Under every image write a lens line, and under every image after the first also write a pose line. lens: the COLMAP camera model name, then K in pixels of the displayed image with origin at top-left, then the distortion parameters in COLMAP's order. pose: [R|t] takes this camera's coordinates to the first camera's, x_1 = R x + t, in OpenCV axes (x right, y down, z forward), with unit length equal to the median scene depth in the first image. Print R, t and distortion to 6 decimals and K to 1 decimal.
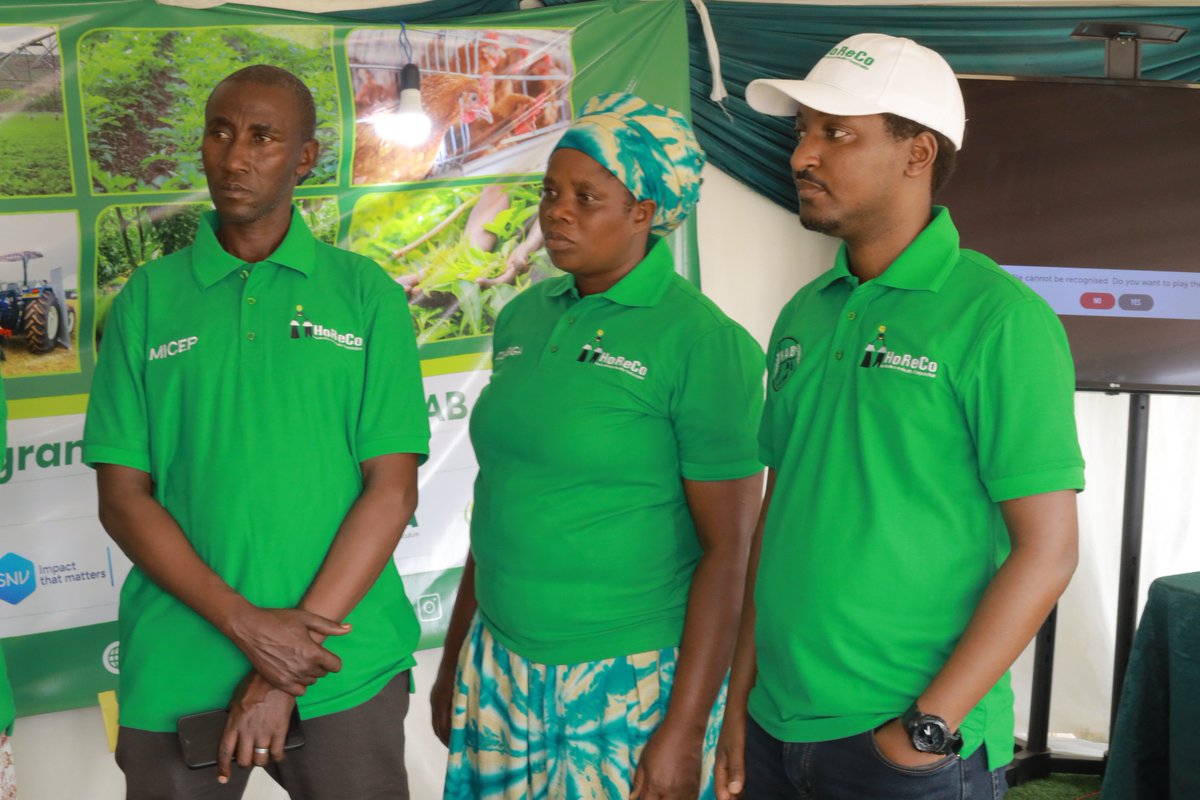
lens RADIAL K [[2125.2, 0, 600.0], [0, 2125.2, 400.0], [0, 0, 1]] dist [0.034515, -0.283263]
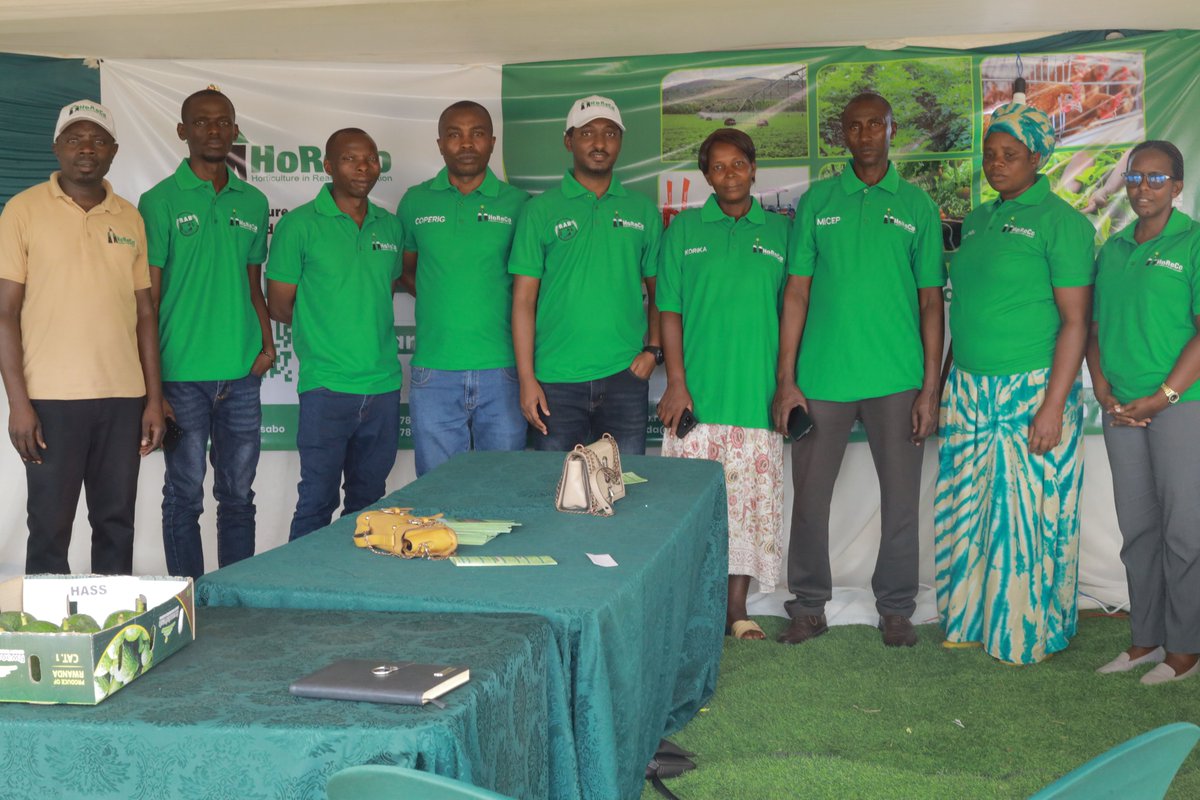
lens RADIAL K [[2125.2, 0, 600.0], [0, 2125.2, 400.0], [0, 0, 1]] dist [0.034515, -0.283263]
pose [[0.910173, 0.038319, -0.412452, 0.306723], [-0.035550, 0.999264, 0.014388, 0.080223], [0.412700, 0.001567, 0.910866, -0.642138]]
